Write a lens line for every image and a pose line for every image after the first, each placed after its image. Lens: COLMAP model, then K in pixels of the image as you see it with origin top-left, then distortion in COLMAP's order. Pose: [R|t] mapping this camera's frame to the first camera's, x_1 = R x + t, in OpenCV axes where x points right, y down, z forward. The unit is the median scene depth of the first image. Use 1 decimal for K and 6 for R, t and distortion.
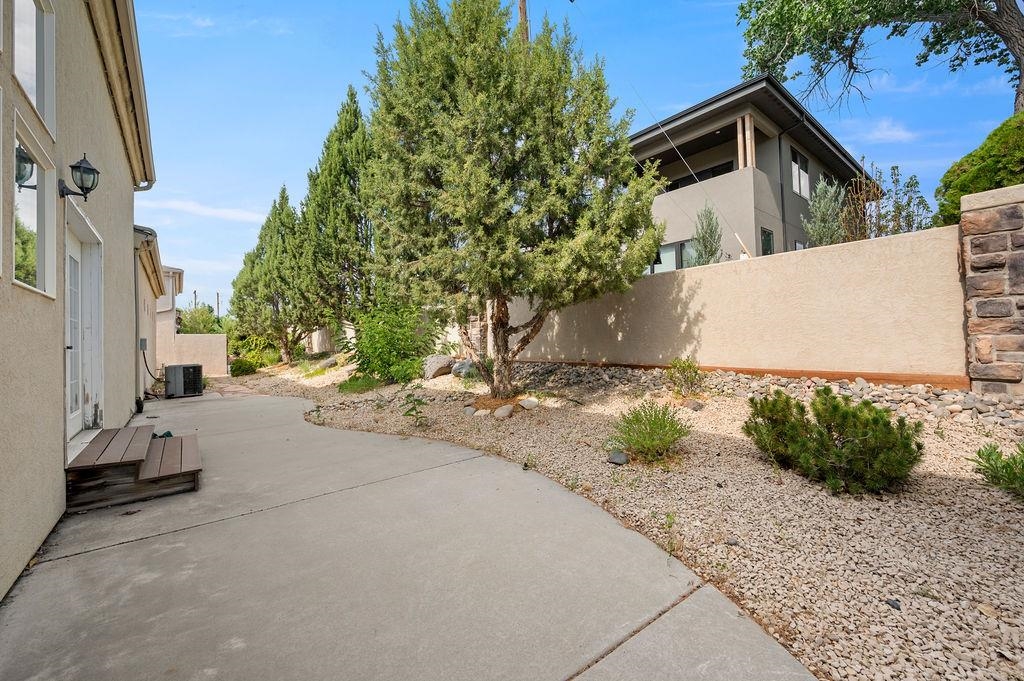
lens RADIAL K [[408.3, 0, 511.9], [0, 408.3, 338.2], [0, 0, 1]] dist [0.000322, 0.000126]
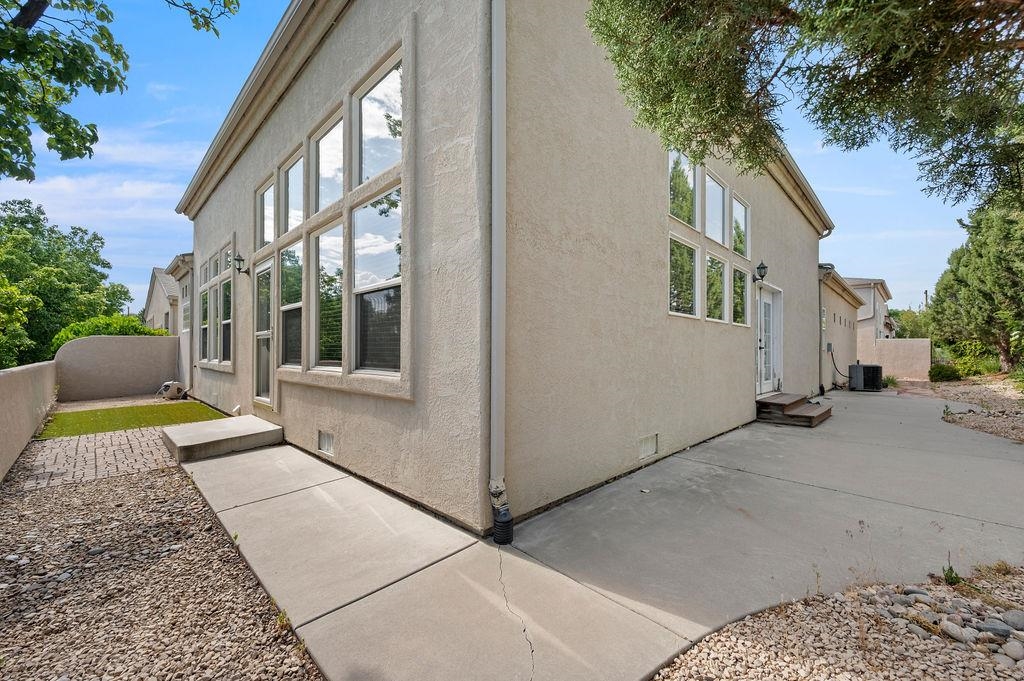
lens RADIAL K [[410.7, 0, 514.5], [0, 410.7, 352.1], [0, 0, 1]] dist [-0.000016, 0.000095]
pose [[0.116769, 0.014644, -0.993051, 0.371718], [0.007230, 0.999852, 0.015594, 0.001443], [0.993133, -0.009000, 0.116646, -0.219166]]
